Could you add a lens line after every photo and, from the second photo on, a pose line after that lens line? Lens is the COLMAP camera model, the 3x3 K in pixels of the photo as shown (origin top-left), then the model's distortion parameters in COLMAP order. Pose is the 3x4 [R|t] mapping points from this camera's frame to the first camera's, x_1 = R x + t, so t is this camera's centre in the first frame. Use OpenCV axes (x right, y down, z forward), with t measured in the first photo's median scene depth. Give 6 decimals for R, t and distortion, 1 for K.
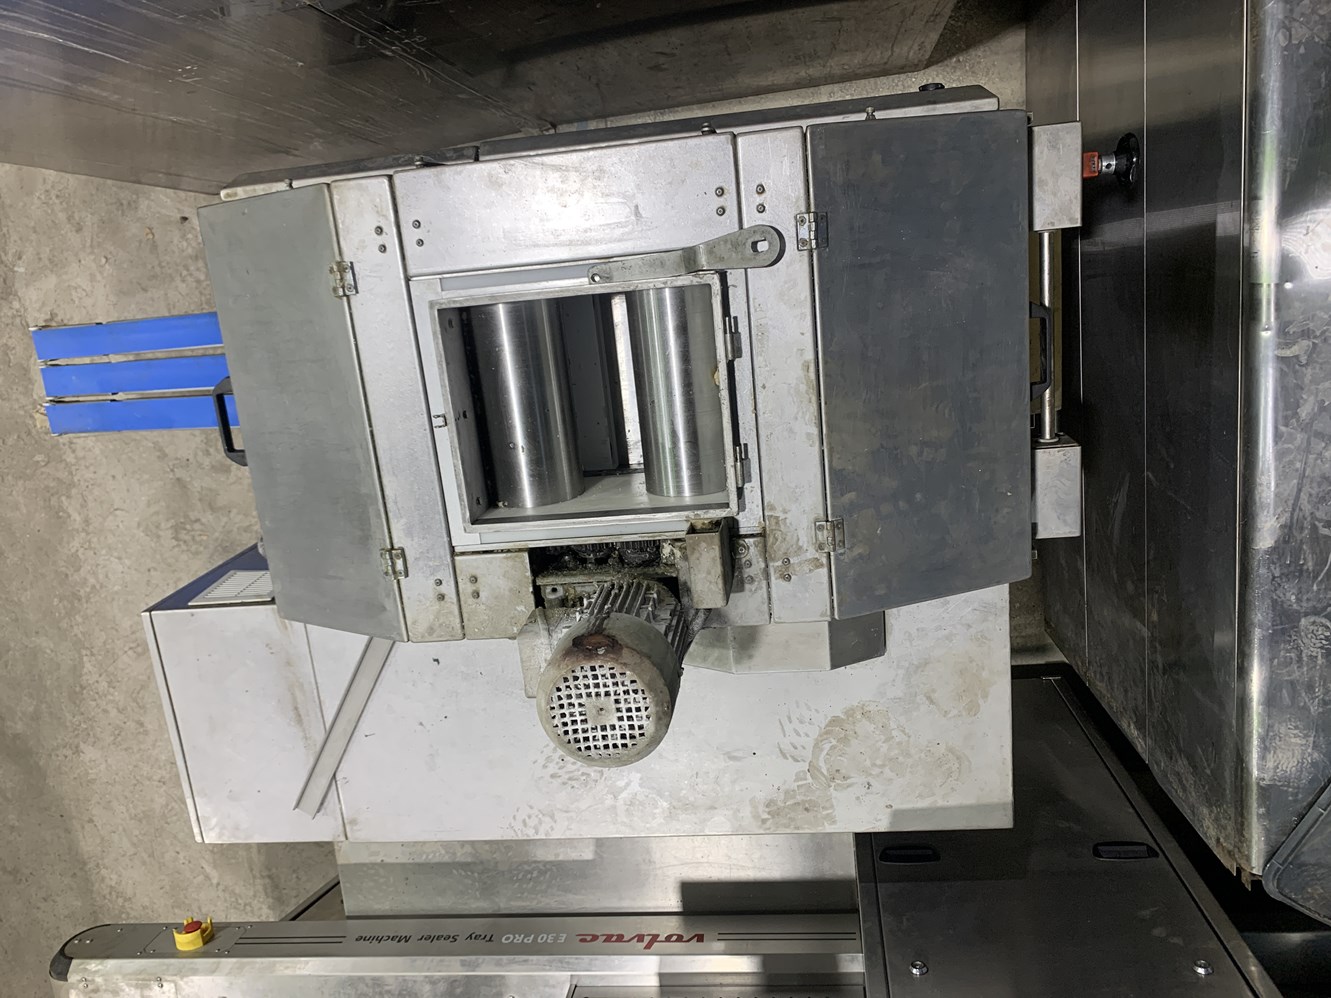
lens RADIAL K [[1005.0, 0, 665.8], [0, 1005.0, 495.2], [0, 0, 1]] dist [0.008520, -0.003902]
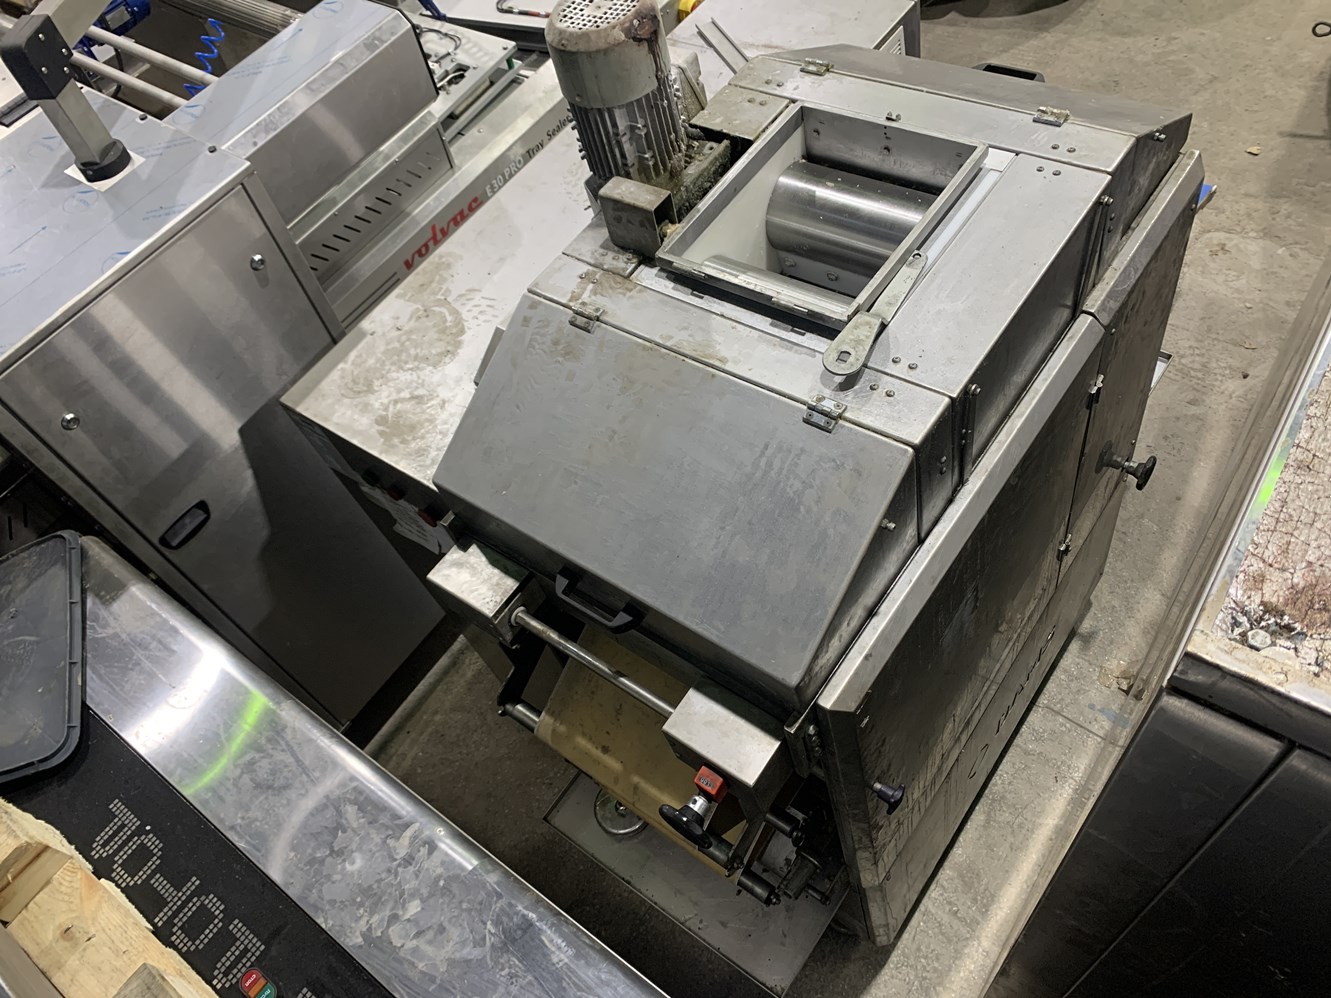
lens RADIAL K [[1012.5, 0, 663.9], [0, 1012.5, 531.0], [0, 0, 1]] dist [-0.004979, -0.007589]
pose [[-0.637353, 0.742839, -0.204870, 0.437945], [-0.764964, -0.577925, 0.284310, -0.402316], [0.092797, 0.337924, 0.936587, 0.076489]]
